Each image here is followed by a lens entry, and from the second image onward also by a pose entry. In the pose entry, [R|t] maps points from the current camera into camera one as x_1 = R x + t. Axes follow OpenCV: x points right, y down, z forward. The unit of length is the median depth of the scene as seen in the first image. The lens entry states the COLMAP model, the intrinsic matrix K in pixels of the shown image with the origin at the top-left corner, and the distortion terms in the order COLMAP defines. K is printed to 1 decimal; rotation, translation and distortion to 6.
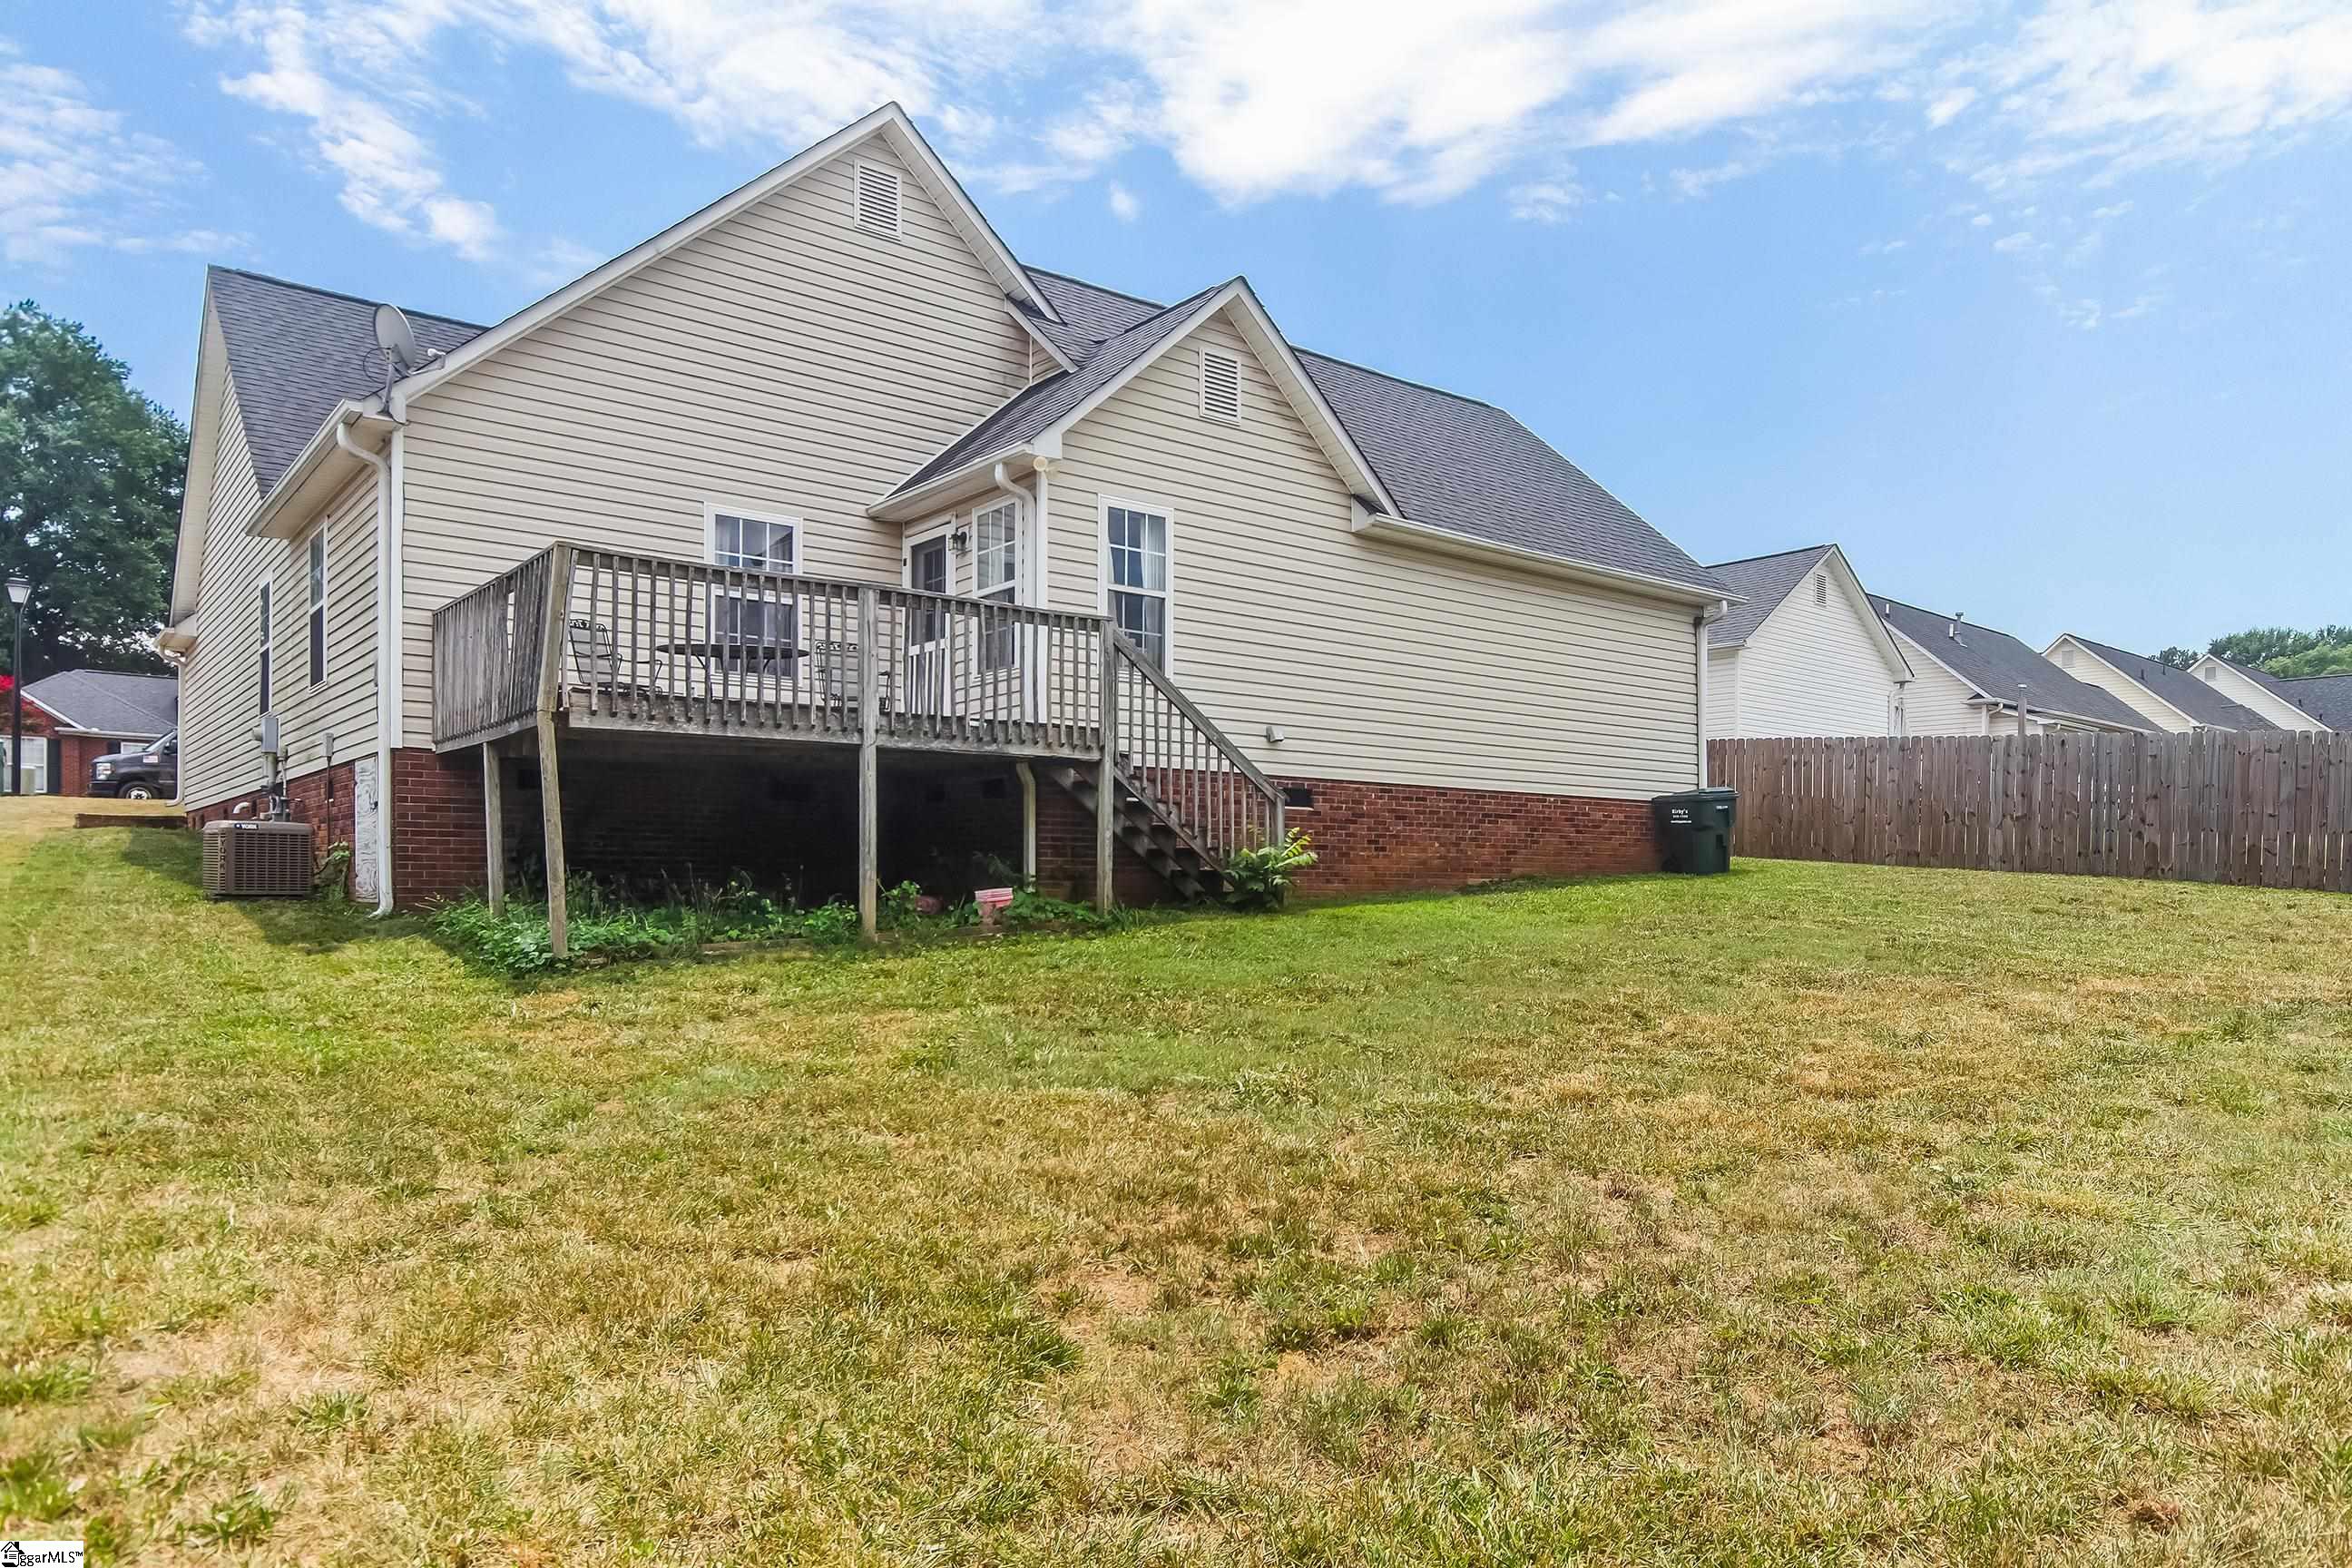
lens RADIAL K [[1522.8, 0, 1177.7], [0, 1522.8, 791.4], [0, 0, 1]] dist [-0.070663, -0.000003]
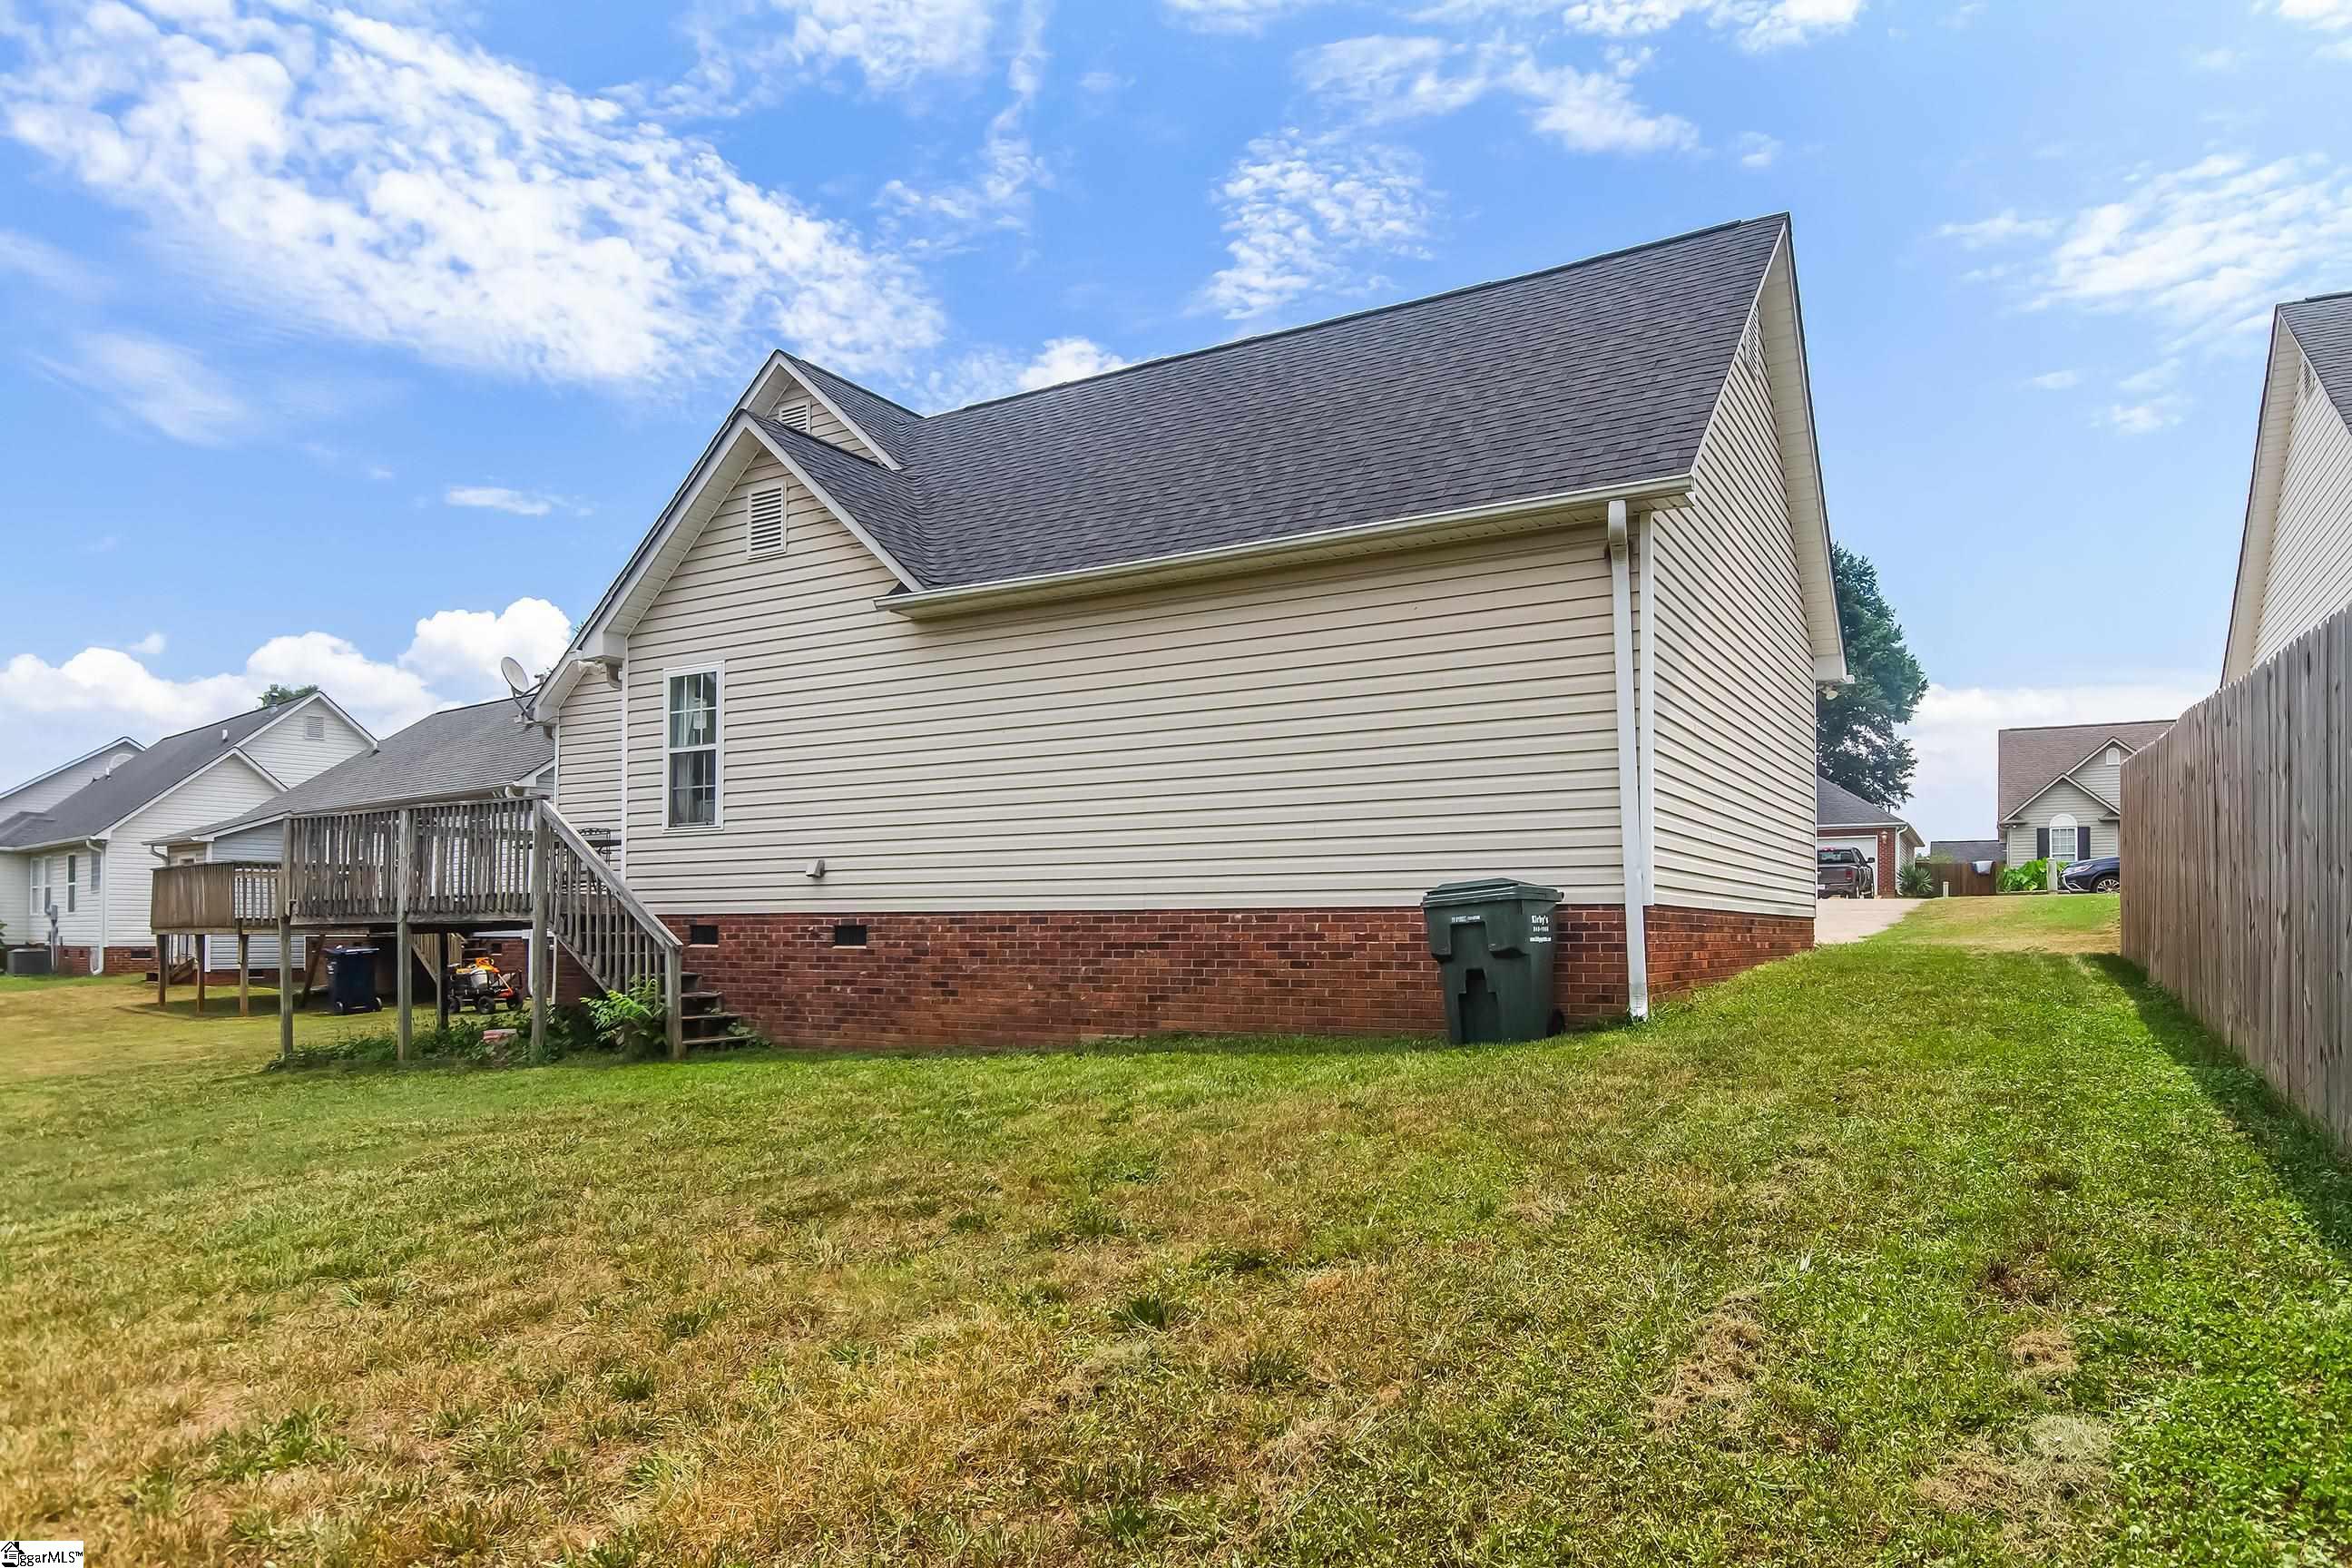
lens RADIAL K [[1522.8, 0, 1177.7], [0, 1522.8, 791.4], [0, 0, 1]] dist [-0.070663, -0.000003]
pose [[0.359750, -0.095099, -0.928190, 0.932561], [0.062435, 0.995016, -0.077748, 0.001075], [0.930957, -0.029982, 0.363895, 0.807641]]
